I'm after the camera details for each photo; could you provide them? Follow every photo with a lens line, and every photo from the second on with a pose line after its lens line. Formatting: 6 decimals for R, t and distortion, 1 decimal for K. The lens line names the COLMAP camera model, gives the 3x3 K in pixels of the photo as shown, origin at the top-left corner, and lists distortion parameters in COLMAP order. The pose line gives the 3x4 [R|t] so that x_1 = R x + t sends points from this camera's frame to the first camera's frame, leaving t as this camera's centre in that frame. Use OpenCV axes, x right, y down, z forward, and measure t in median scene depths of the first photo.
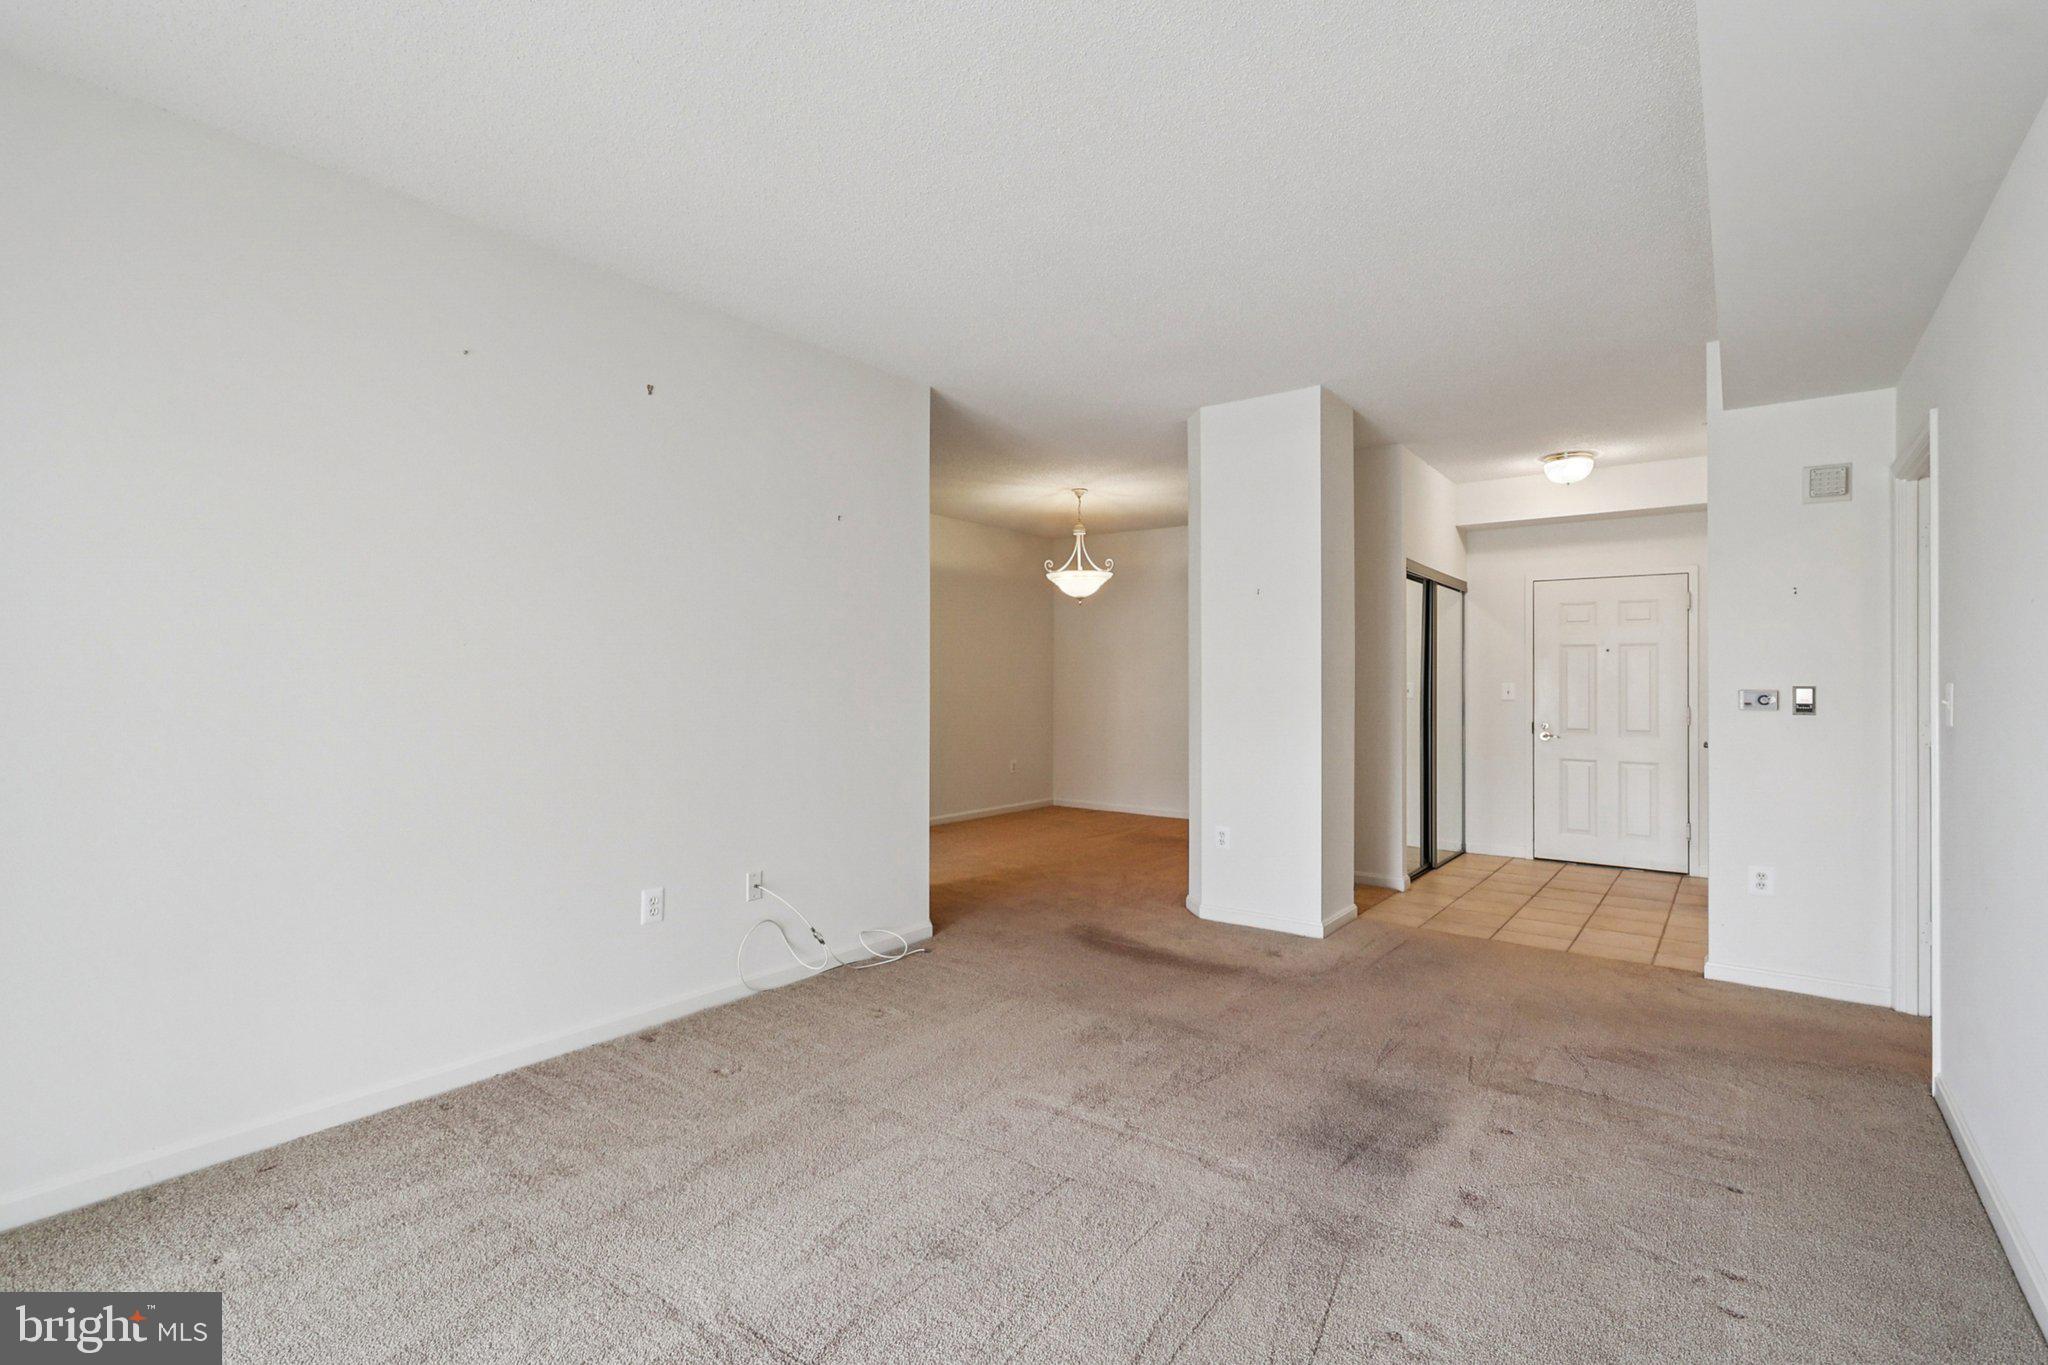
lens RADIAL K [[940.4, 0, 998.0], [0, 940.4, 681.0], [0, 0, 1]] dist [0.000681, -0.002686]
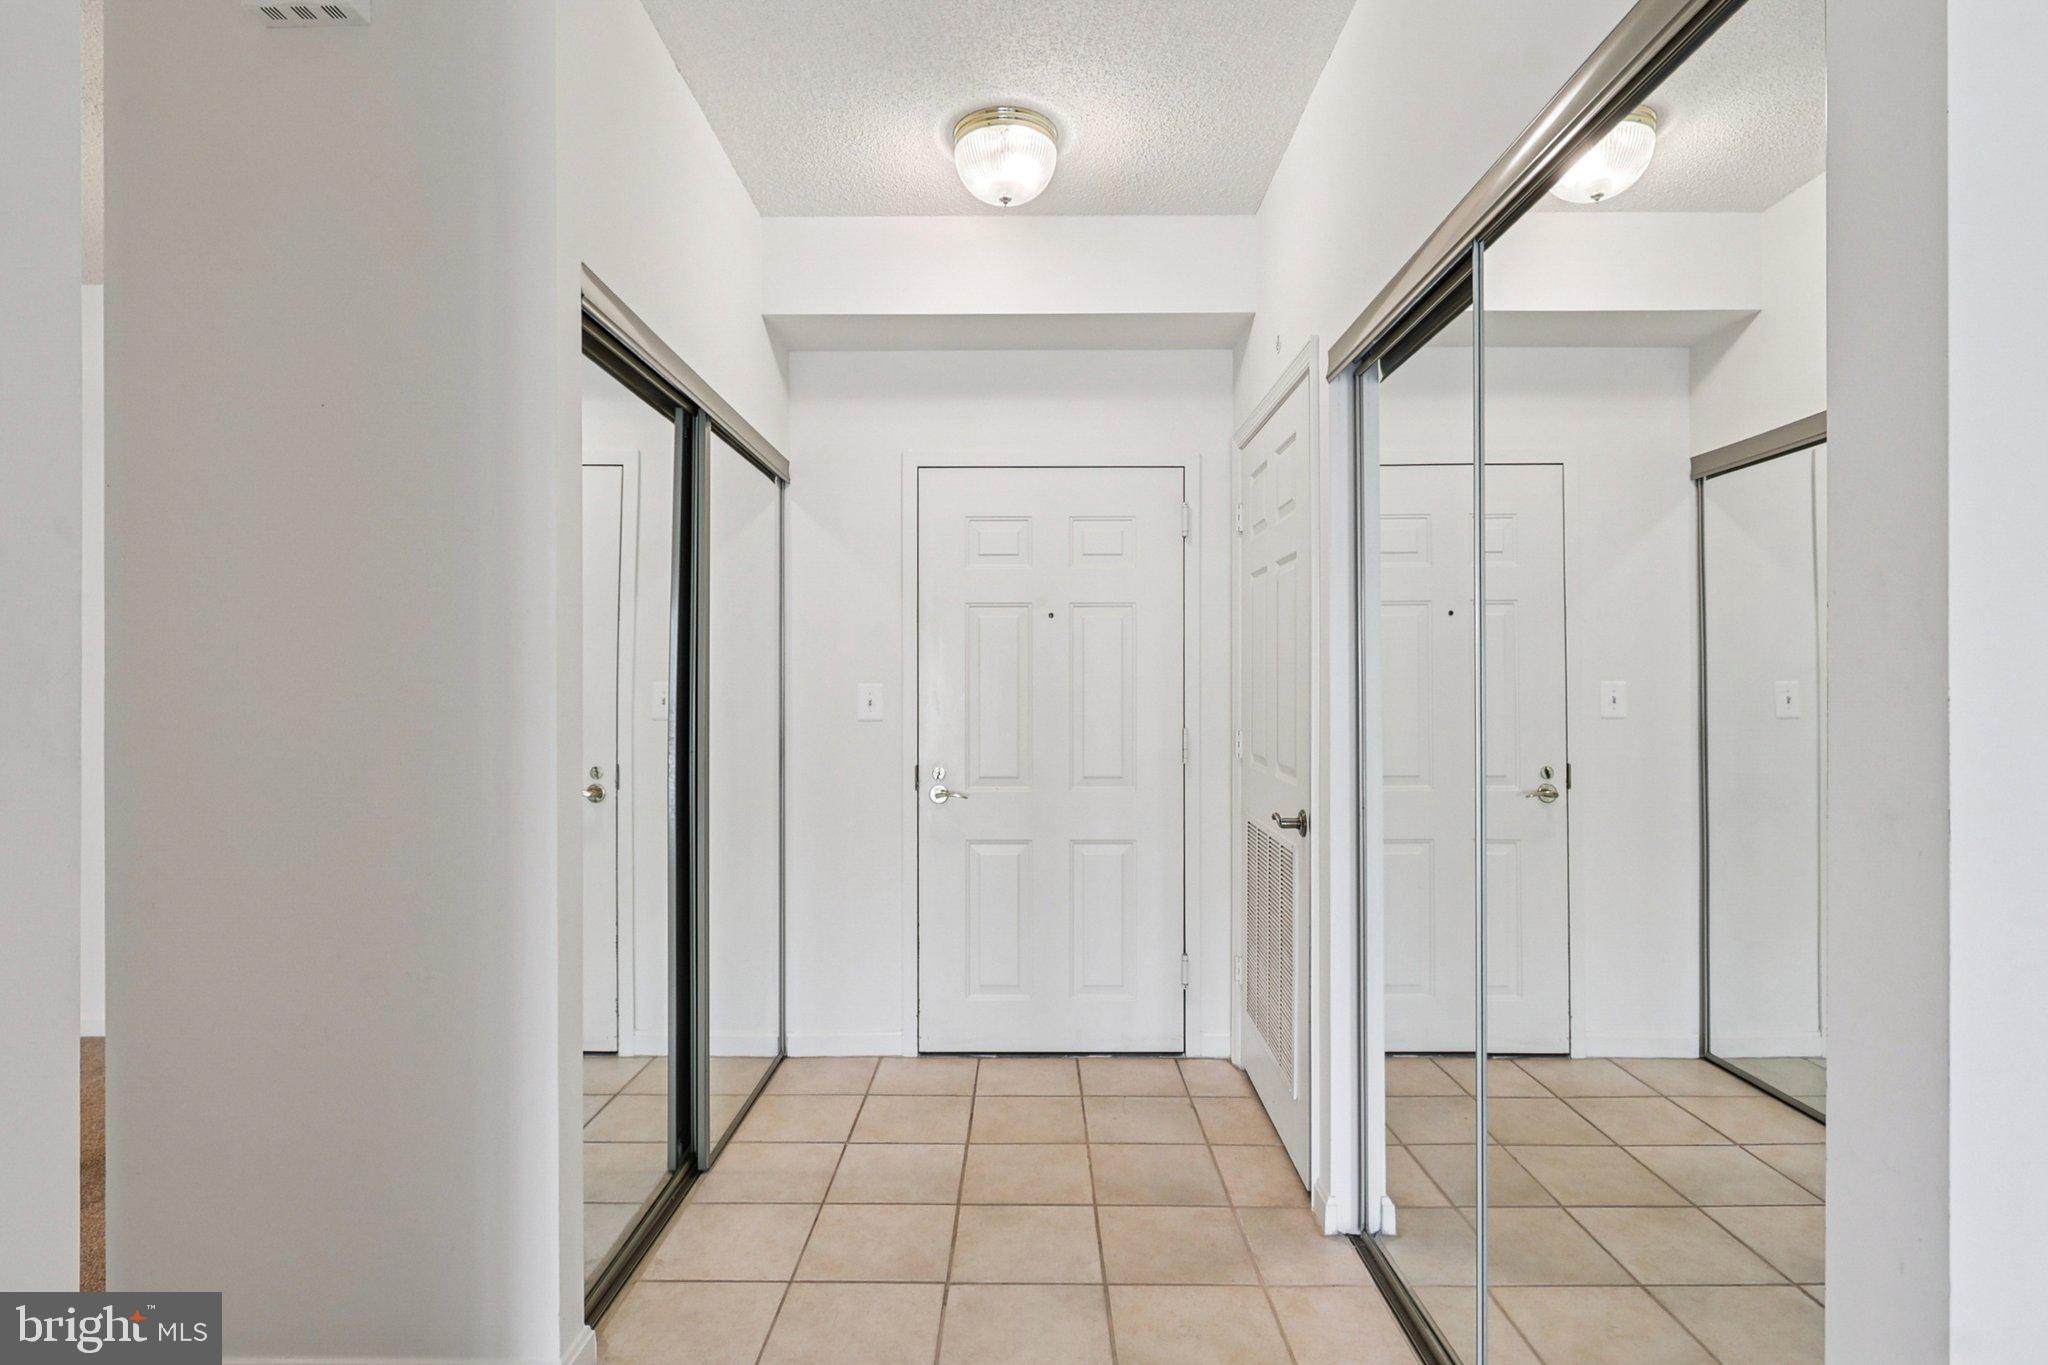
lens RADIAL K [[1053.5, 0, 1034.0], [0, 1053.5, 682.8], [0, 0, 1]] dist [-0.002723, -0.000023]
pose [[0.785809, 0.002547, 0.618464, 0.385675], [0.003457, 0.999958, -0.008510, 0.009225], [-0.618460, 0.008826, 0.785767, 0.734146]]
